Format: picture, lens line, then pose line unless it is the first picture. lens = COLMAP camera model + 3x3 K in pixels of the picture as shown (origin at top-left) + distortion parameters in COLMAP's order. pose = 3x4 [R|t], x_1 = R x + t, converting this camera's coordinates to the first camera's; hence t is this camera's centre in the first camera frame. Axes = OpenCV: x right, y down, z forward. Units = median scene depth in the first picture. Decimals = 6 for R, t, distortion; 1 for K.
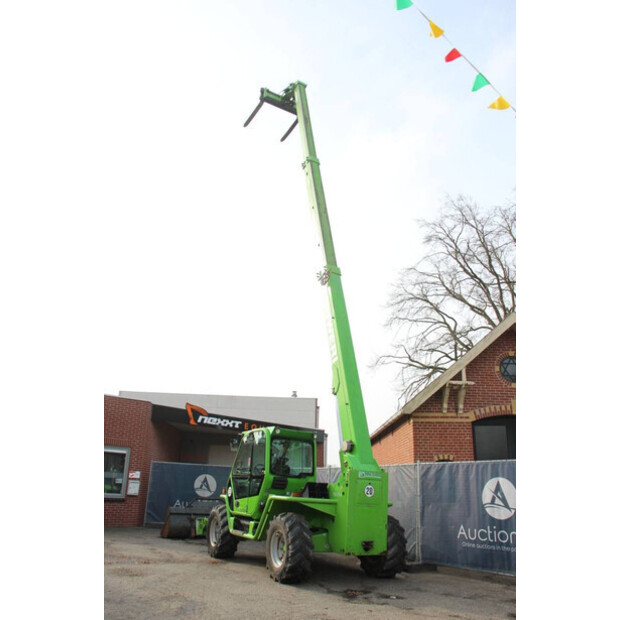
lens RADIAL K [[509.9, 0, 310.0], [0, 509.9, 310.0], [0, 0, 1]] dist [-0.179903, 0.180505]
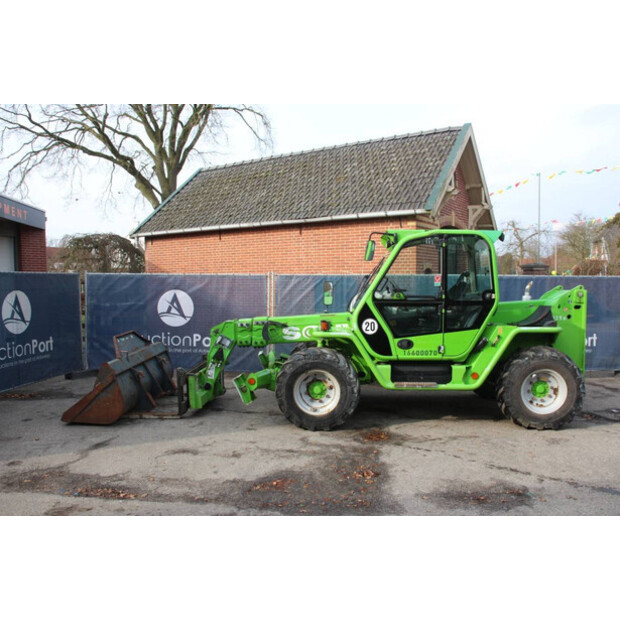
lens RADIAL K [[509.9, 0, 310.0], [0, 509.9, 310.0], [0, 0, 1]] dist [-0.179903, 0.180505]
pose [[0.545870, -0.077357, 0.834291, -0.751385], [-0.263269, 0.929462, 0.258436, 0.213187], [-0.795434, -0.360715, 0.487000, 0.793548]]
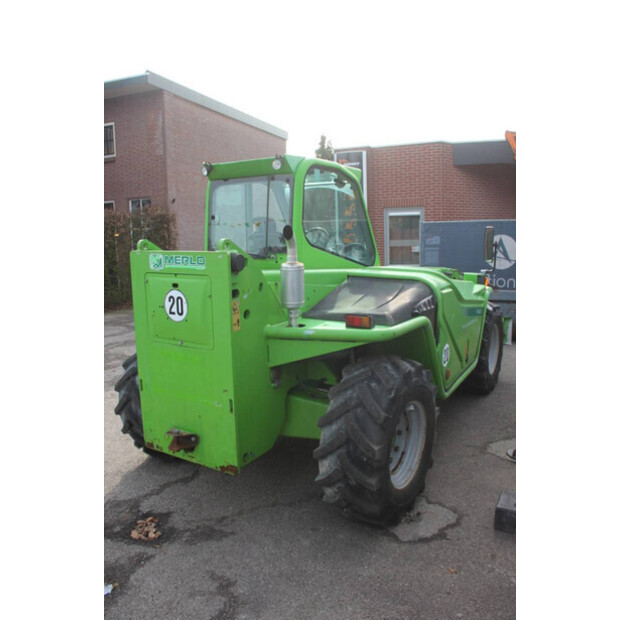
lens RADIAL K [[509.9, 0, 310.0], [0, 509.9, 310.0], [0, 0, 1]] dist [-0.179903, 0.180505]
pose [[0.474828, 0.082766, -0.876178, 0.407014], [0.337698, 0.902225, 0.268235, 0.251338], [0.812711, -0.423249, 0.400452, 0.779219]]
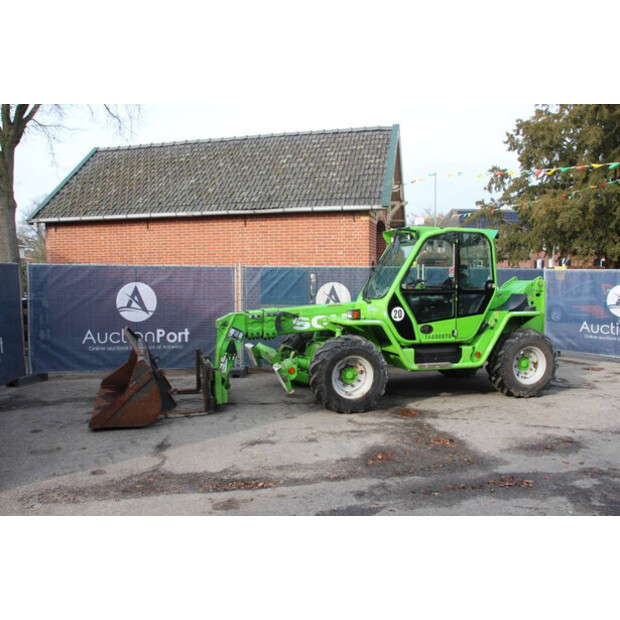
lens RADIAL K [[539.7, 0, 310.0], [0, 539.7, 310.0], [0, 0, 1]] dist [-0.155811, 0.178294]
pose [[0.246253, -0.094102, 0.964626, -0.928209], [-0.316931, 0.932741, 0.171898, 0.284533], [-0.915923, -0.348050, 0.199867, 1.005706]]
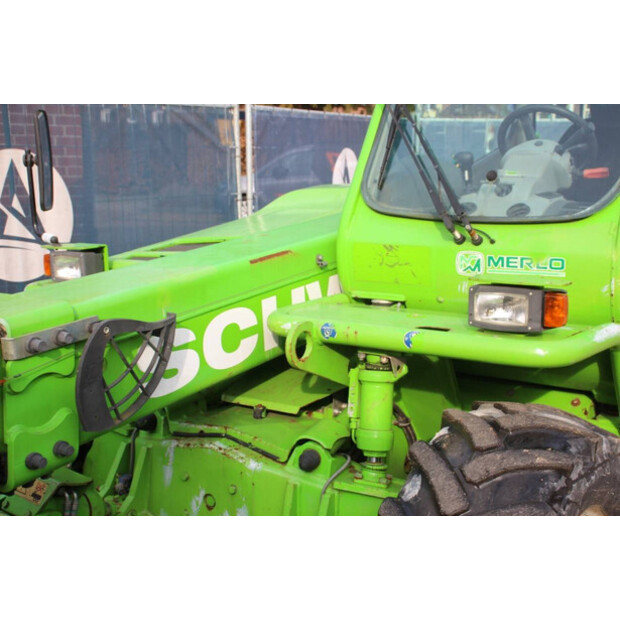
lens RADIAL K [[877.9, 0, 310.0], [0, 877.9, 310.0], [0, 0, 1]] dist [0.002987, 0.032719]
pose [[-0.425281, -0.195937, 0.883598, -0.381337], [-0.322243, 0.945088, 0.054475, 0.407987], [-0.845752, -0.261566, -0.465067, 1.270686]]
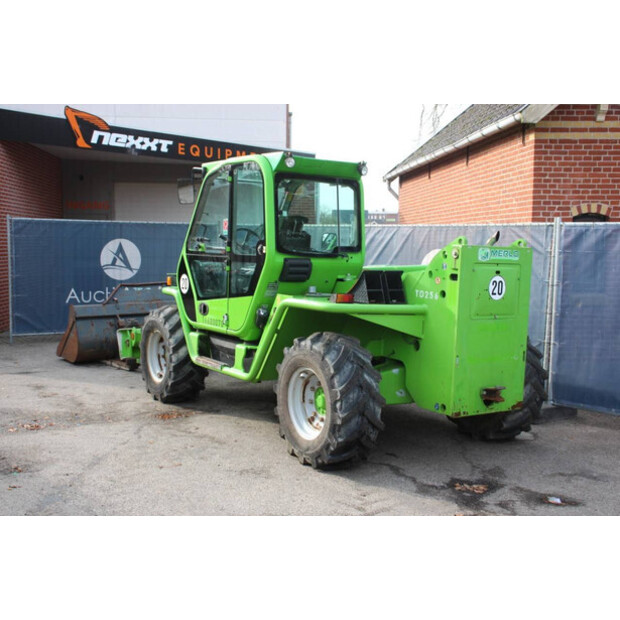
lens RADIAL K [[771.6, 0, 313.5], [0, 771.6, 311.9], [0, 0, 1]] dist [0.024407, 0.064229]
pose [[0.997142, -0.024659, 0.071414, -0.091519], [-0.008011, 0.905399, 0.424487, 0.059642], [-0.075125, -0.423846, 0.902613, 0.281355]]
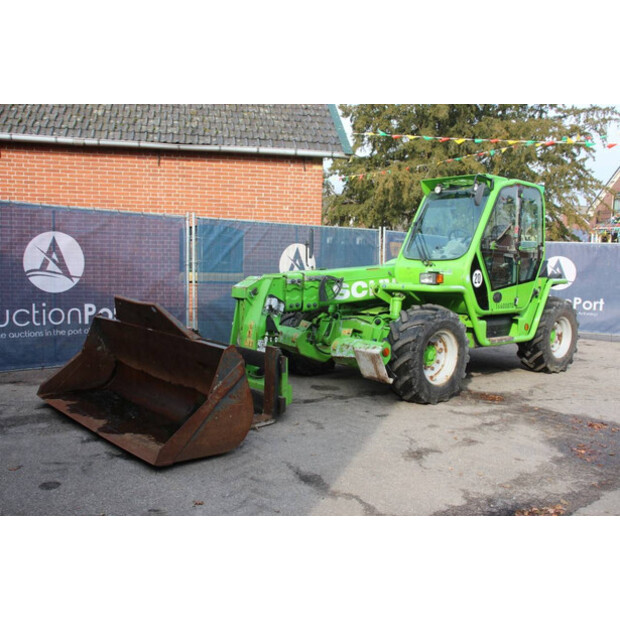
lens RADIAL K [[586.5, 0, 310.0], [0, 586.5, 310.0], [0, 0, 1]] dist [-0.071456, 0.009570]
pose [[-0.188300, -0.125769, 0.974025, -0.796321], [-0.360228, 0.931489, 0.050637, 0.450419], [-0.913663, -0.341336, -0.220705, 1.356582]]
